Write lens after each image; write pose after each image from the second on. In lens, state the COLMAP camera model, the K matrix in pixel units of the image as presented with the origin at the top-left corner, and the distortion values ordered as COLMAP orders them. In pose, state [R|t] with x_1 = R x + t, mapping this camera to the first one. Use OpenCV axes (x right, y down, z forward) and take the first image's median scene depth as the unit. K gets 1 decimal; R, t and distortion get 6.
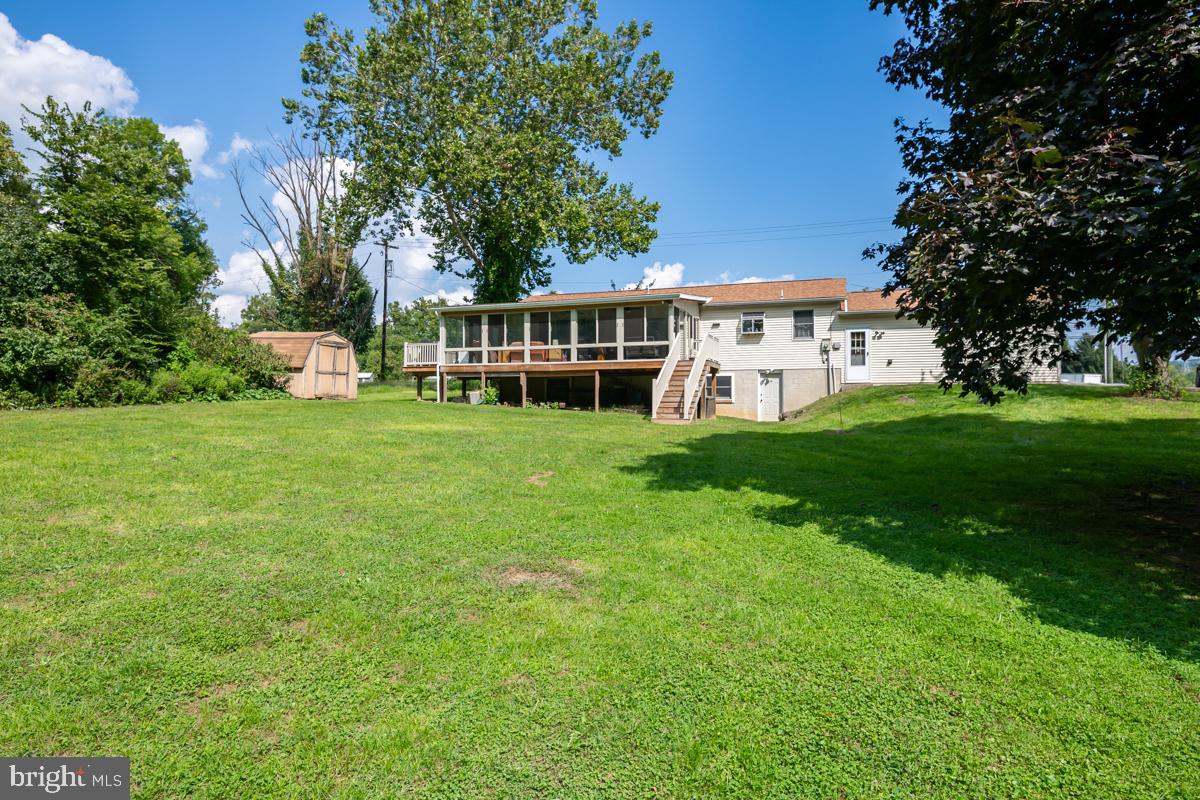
lens RADIAL K [[681.3, 0, 600.8], [0, 681.3, 357.4], [0, 0, 1]] dist [-0.001634, -0.000957]
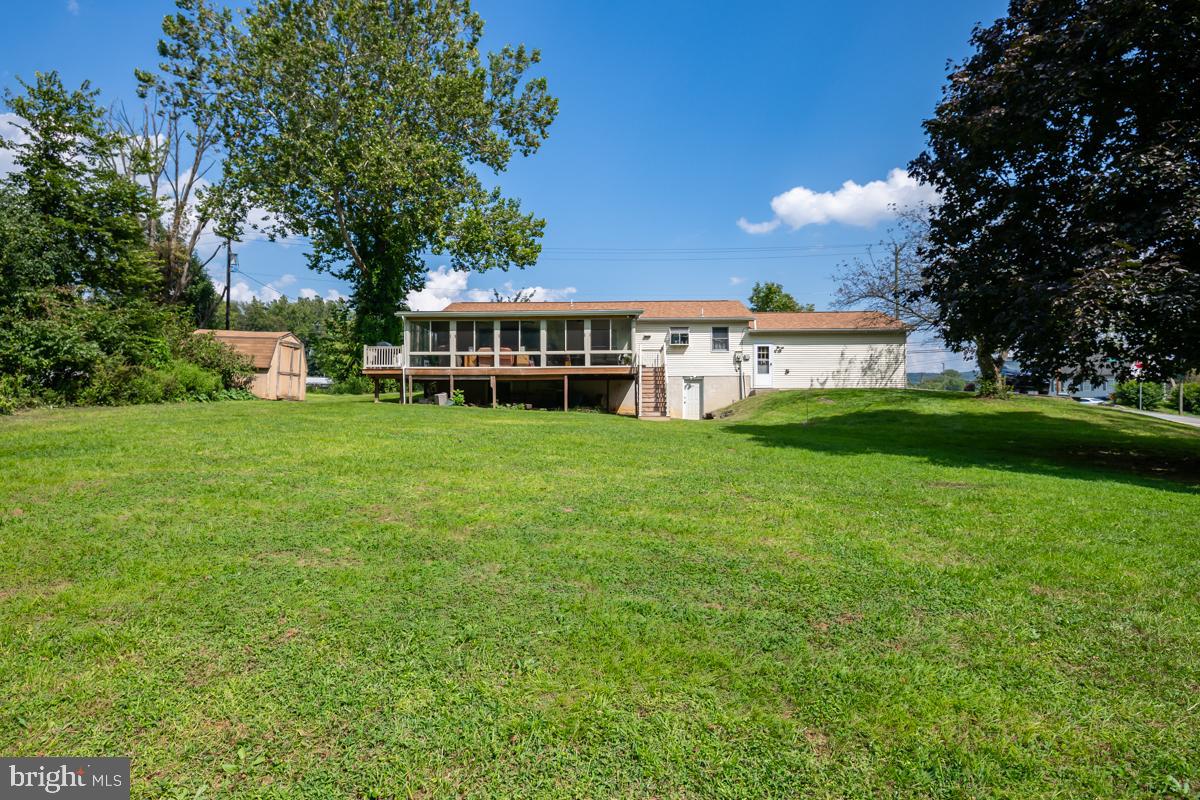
lens RADIAL K [[681.3, 0, 600.8], [0, 681.3, 357.4], [0, 0, 1]] dist [-0.001634, -0.000957]
pose [[0.952854, 0.020926, 0.302707, -0.266325], [-0.017742, 0.999755, -0.013266, 0.003811], [-0.302911, 0.007270, 0.952991, -0.078236]]
